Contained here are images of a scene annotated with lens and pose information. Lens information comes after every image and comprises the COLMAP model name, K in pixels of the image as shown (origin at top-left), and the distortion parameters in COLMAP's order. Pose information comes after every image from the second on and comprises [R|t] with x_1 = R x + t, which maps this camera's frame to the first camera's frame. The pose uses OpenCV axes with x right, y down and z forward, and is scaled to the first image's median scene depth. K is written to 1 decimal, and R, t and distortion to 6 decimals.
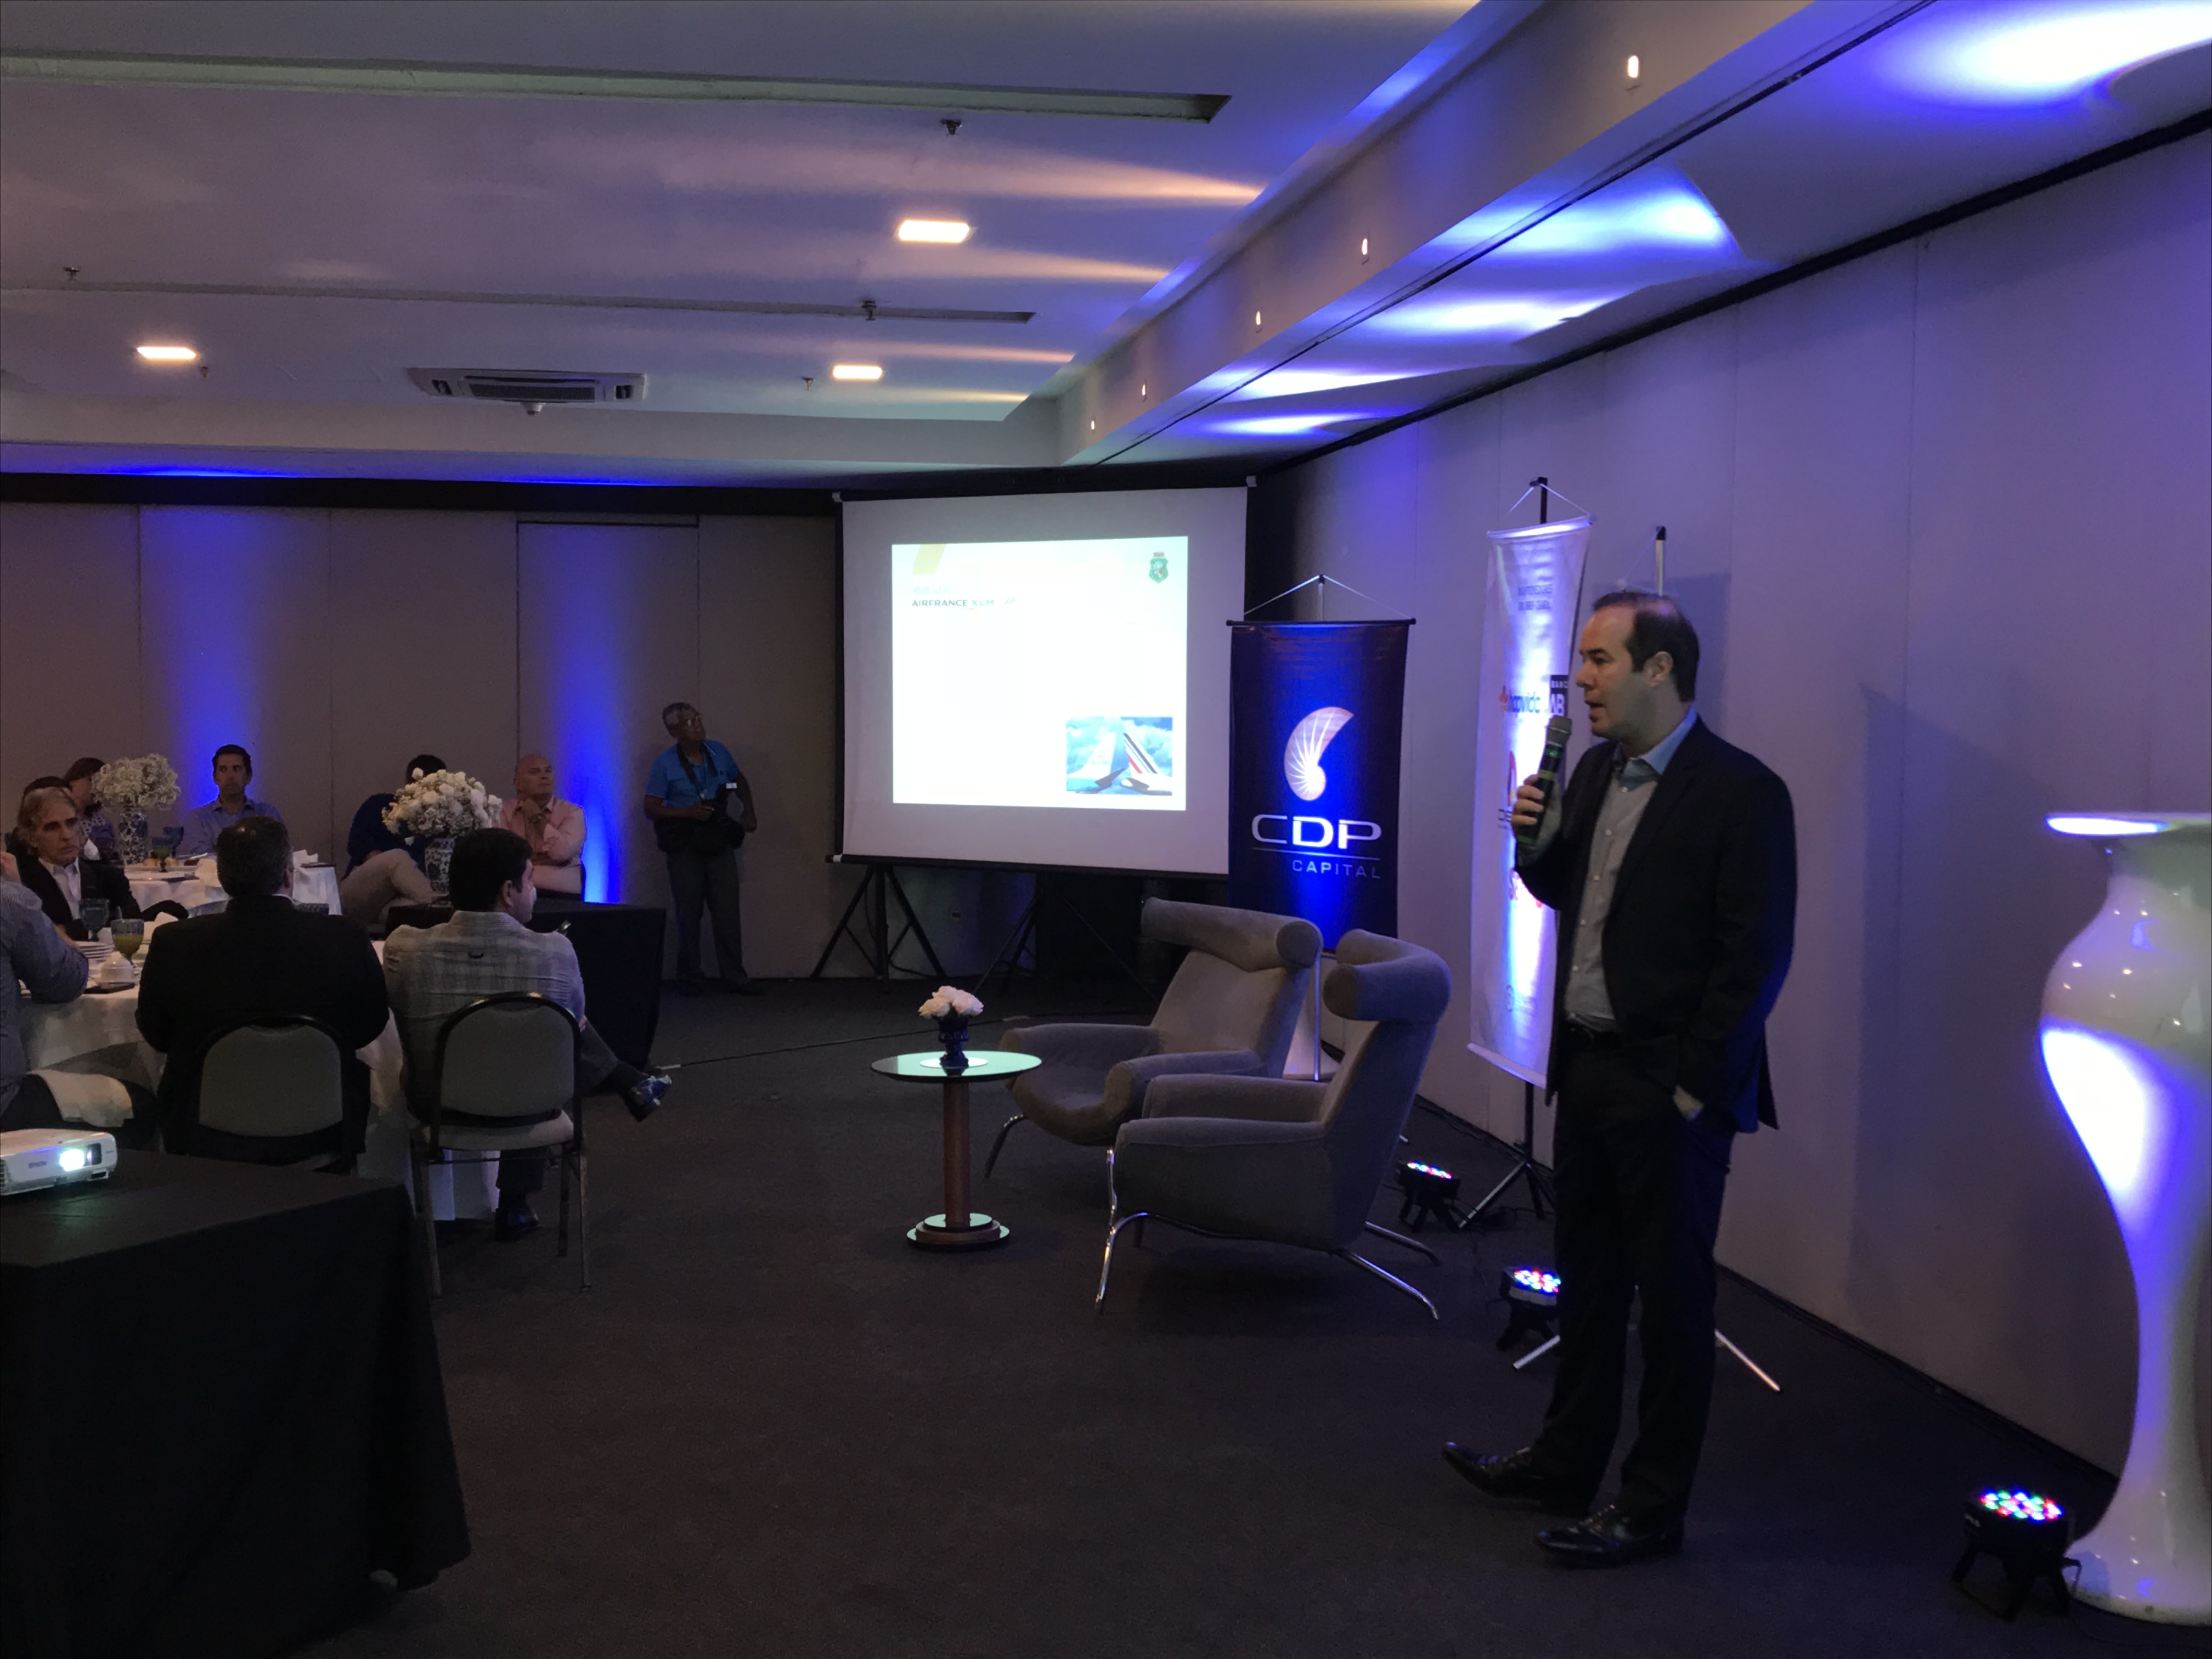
lens RADIAL K [[2651.6, 0, 1106.0], [0, 2651.6, 829.5], [0, 0, 1]] dist [0.019196, 0.007414]
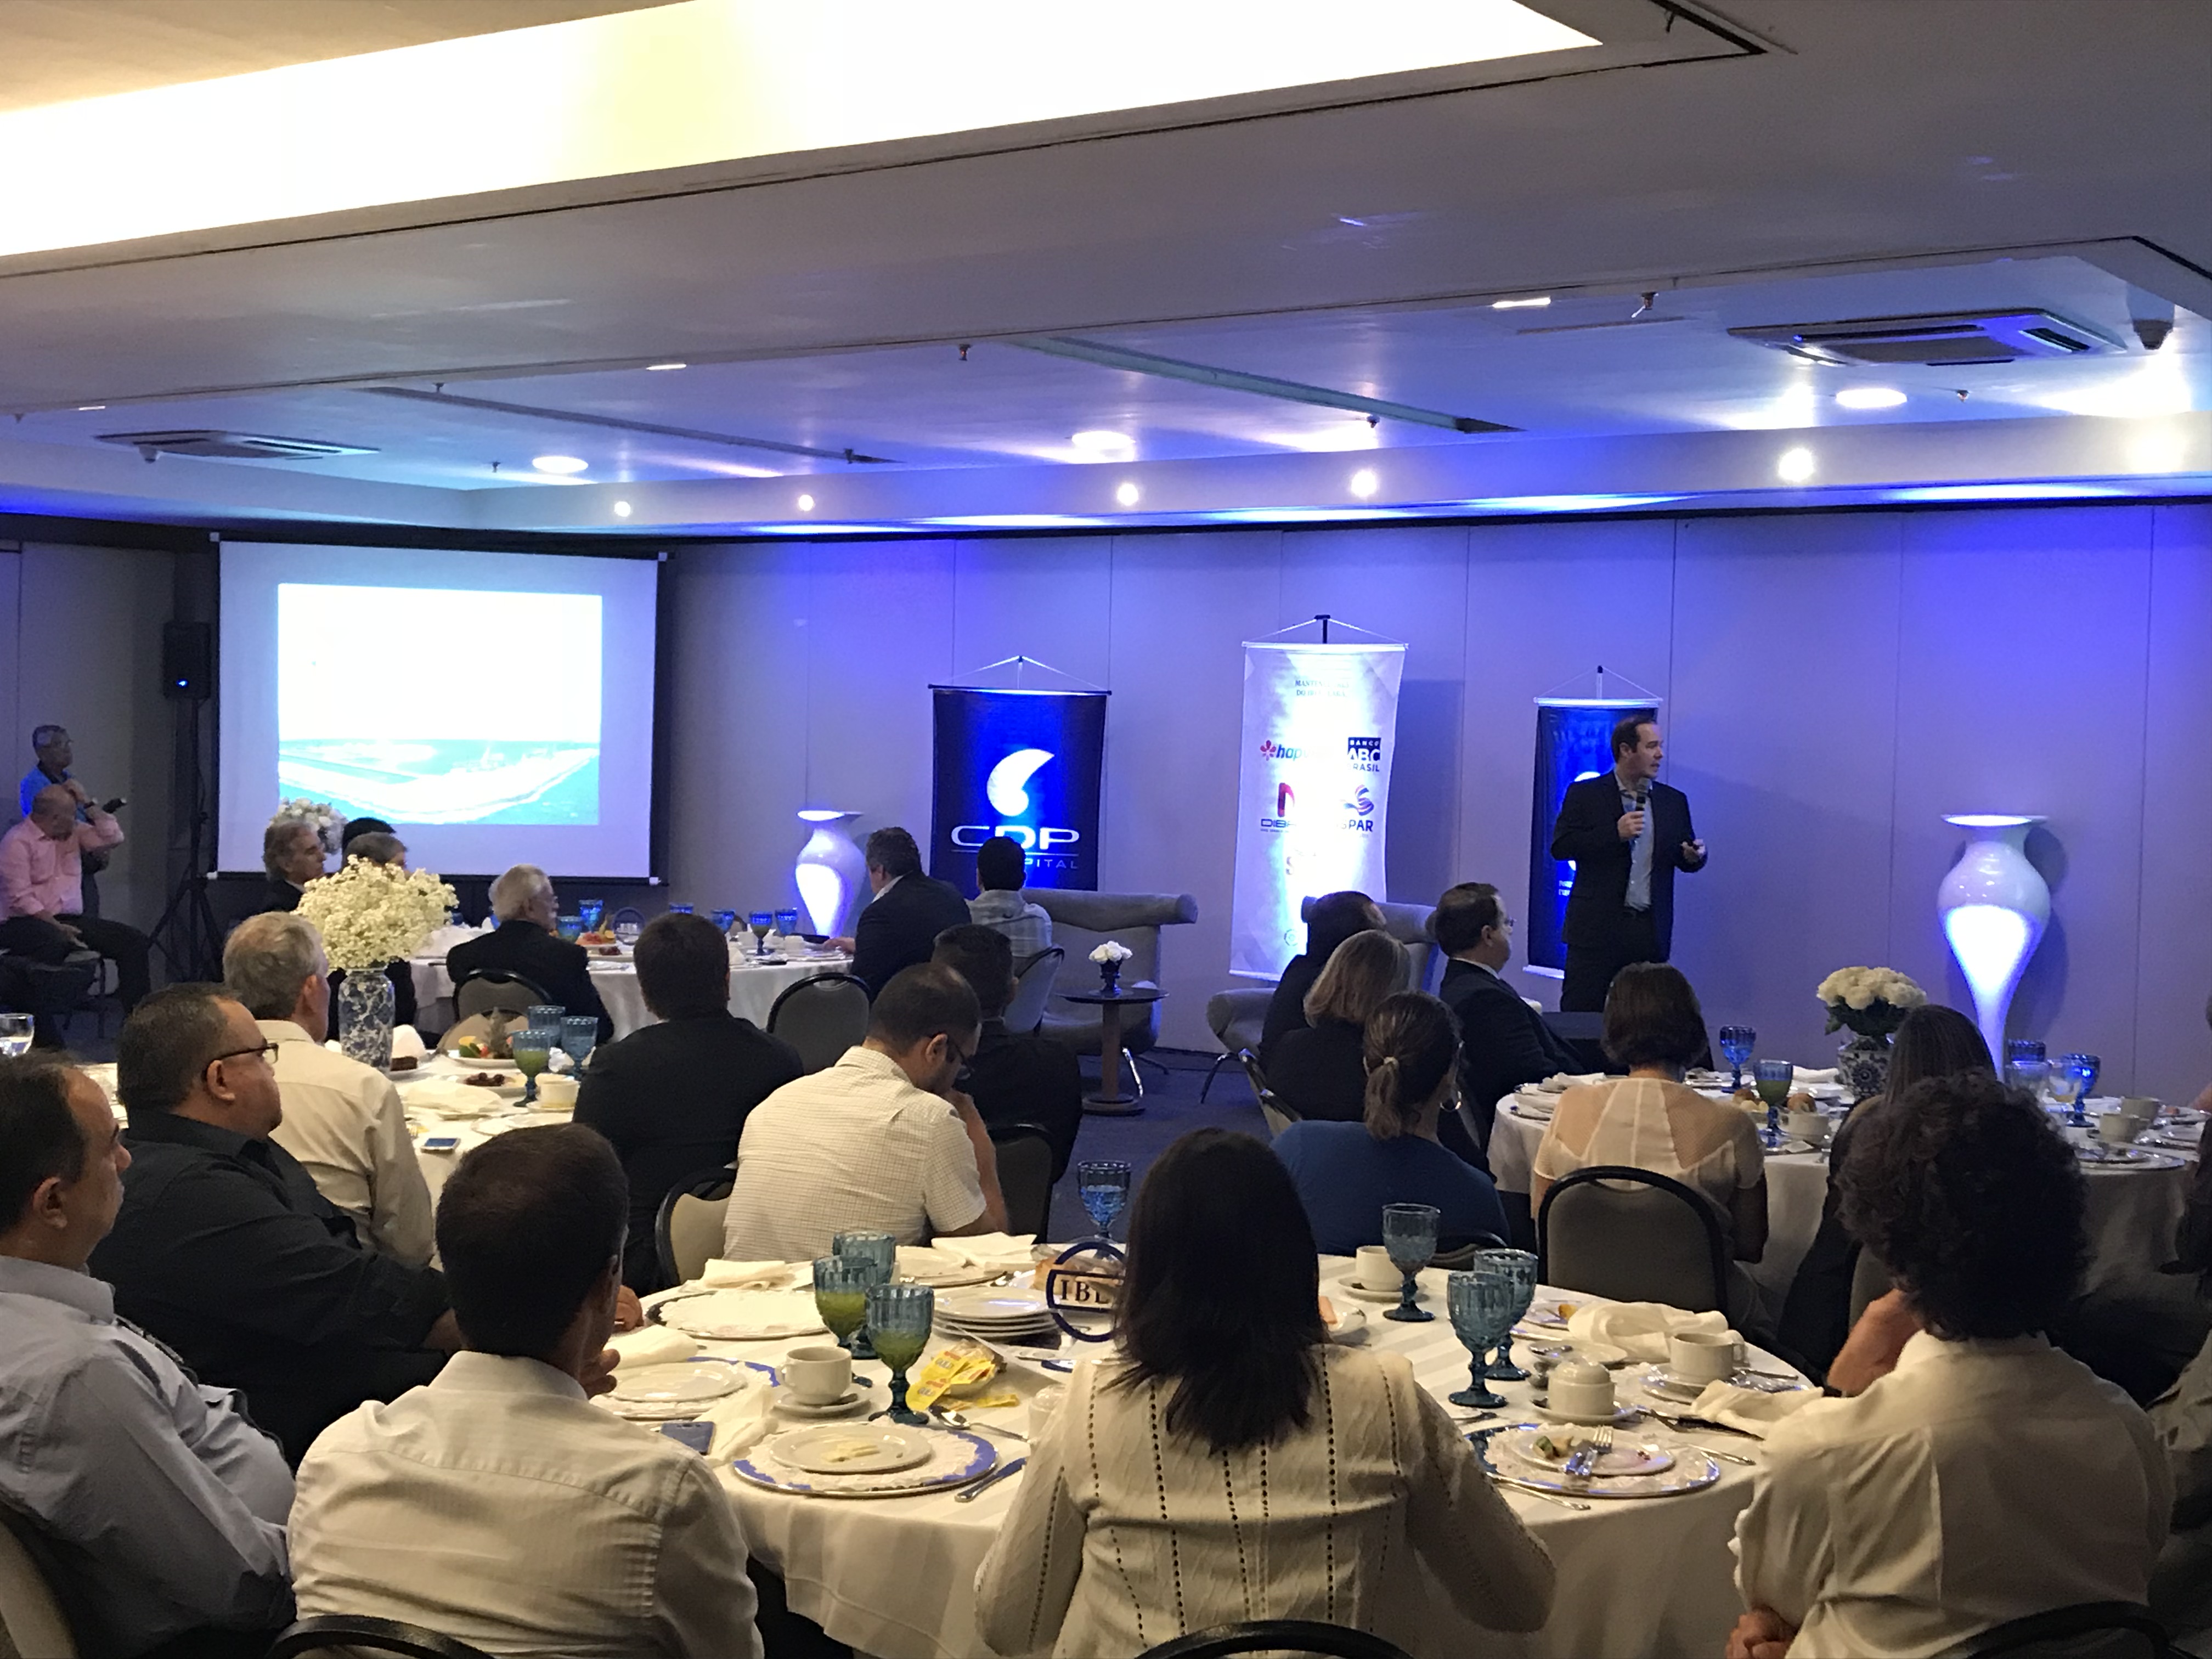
lens RADIAL K [[3122.8, 0, 1106.0], [0, 3122.8, 829.5], [0, 0, 1]] dist [0.007458, -0.044329]
pose [[0.670844, -0.015482, 0.741437, -0.890119], [0.017498, 0.999834, 0.005045, -0.008637], [-0.741392, 0.009589, 0.671004, -0.120975]]
